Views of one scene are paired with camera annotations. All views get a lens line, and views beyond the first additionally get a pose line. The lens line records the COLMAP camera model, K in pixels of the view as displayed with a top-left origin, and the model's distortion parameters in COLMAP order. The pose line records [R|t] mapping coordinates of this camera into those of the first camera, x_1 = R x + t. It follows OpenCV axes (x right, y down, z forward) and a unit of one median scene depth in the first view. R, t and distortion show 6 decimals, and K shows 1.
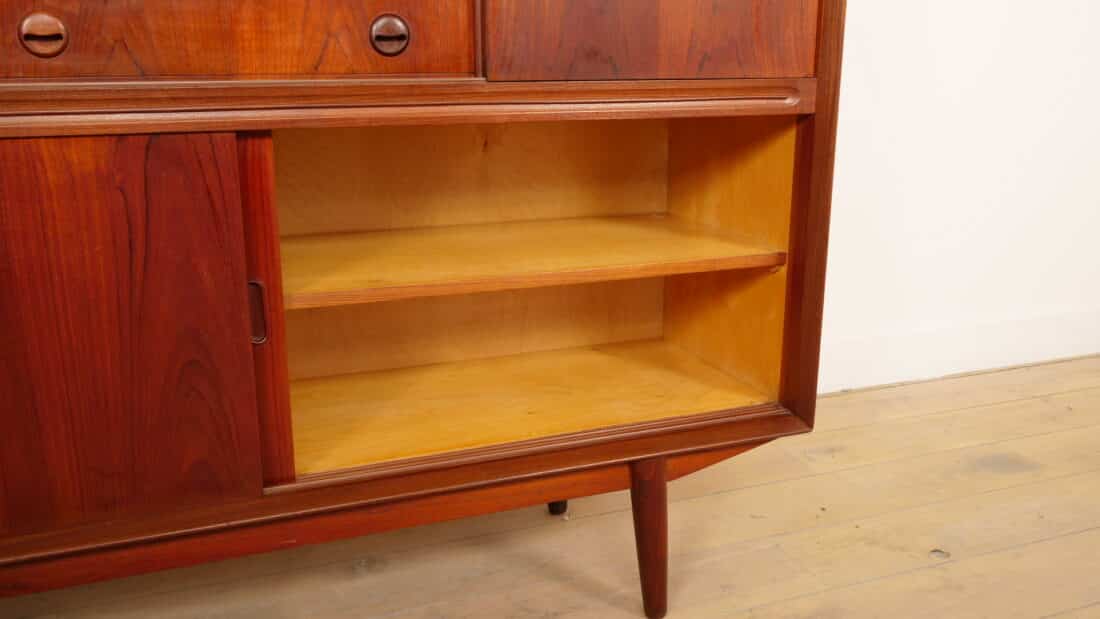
lens RADIAL K [[966.3, 0, 550.0], [0, 966.3, 309.5], [0, 0, 1]] dist [-0.009376, -0.004605]
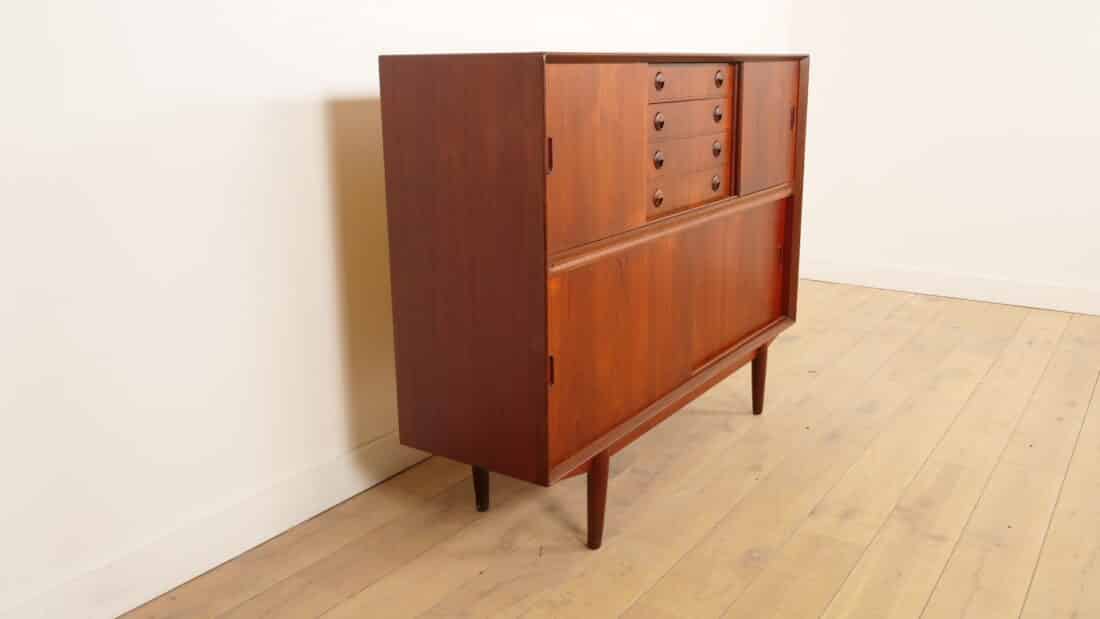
lens RADIAL K [[922.0, 0, 550.0], [0, 922.0, 309.5], [0, 0, 1]] dist [-0.033318, -0.001904]
pose [[0.819360, -0.157297, 0.551278, -1.888831], [0.162899, 0.985864, 0.039182, -0.123516], [-0.549648, 0.057699, 0.833401, -0.739473]]
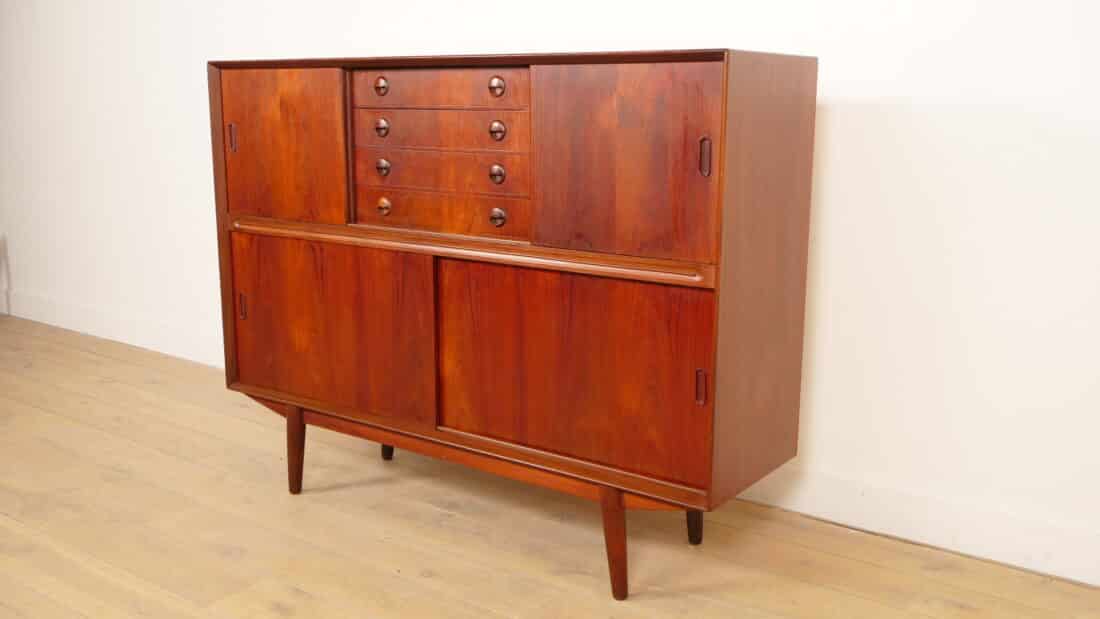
lens RADIAL K [[1087.1, 0, 550.0], [0, 1087.1, 309.5], [0, 0, 1]] dist [-0.011042, -0.003543]
pose [[0.539151, 0.169664, -0.824943, 1.762684], [-0.218092, 0.974213, 0.057827, -0.251167], [0.813481, 0.148736, 0.562251, -0.138112]]
